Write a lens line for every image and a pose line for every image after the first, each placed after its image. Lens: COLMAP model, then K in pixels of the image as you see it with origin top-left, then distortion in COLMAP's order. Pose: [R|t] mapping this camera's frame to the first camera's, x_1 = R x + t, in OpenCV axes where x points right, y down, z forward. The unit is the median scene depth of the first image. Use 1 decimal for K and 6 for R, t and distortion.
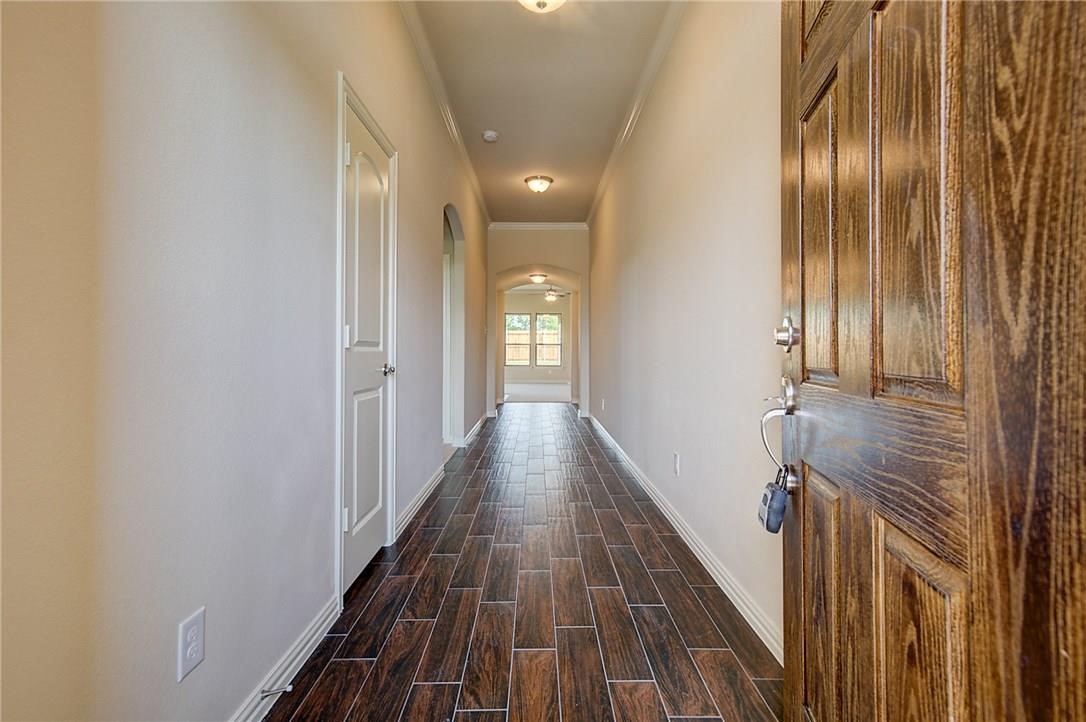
lens RADIAL K [[504.9, 0, 543.7], [0, 504.9, 360.8], [0, 0, 1]] dist [-0.032866, 0.006277]
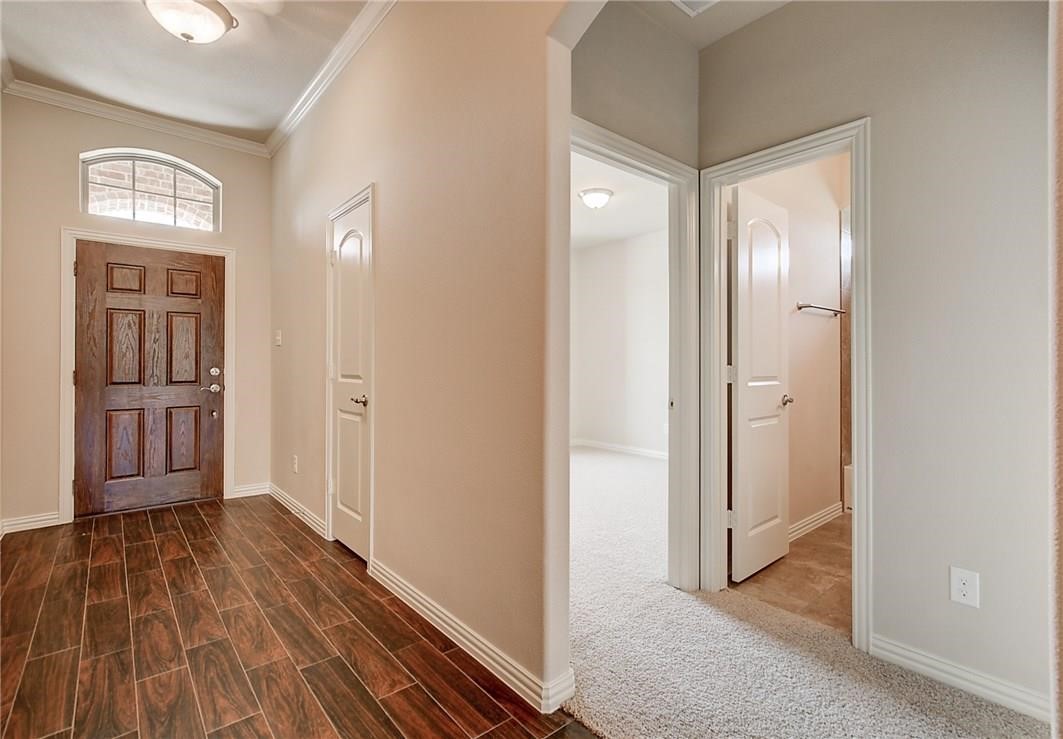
lens RADIAL K [[499.0, 0, 531.5], [0, 499.0, 369.5], [0, 0, 1]] dist [0.019684, -0.000035]
pose [[-0.777440, -0.000788, -0.628957, 0.088573], [-0.014798, 0.999745, 0.017039, -0.075612], [0.628783, 0.022554, -0.777253, 2.191351]]
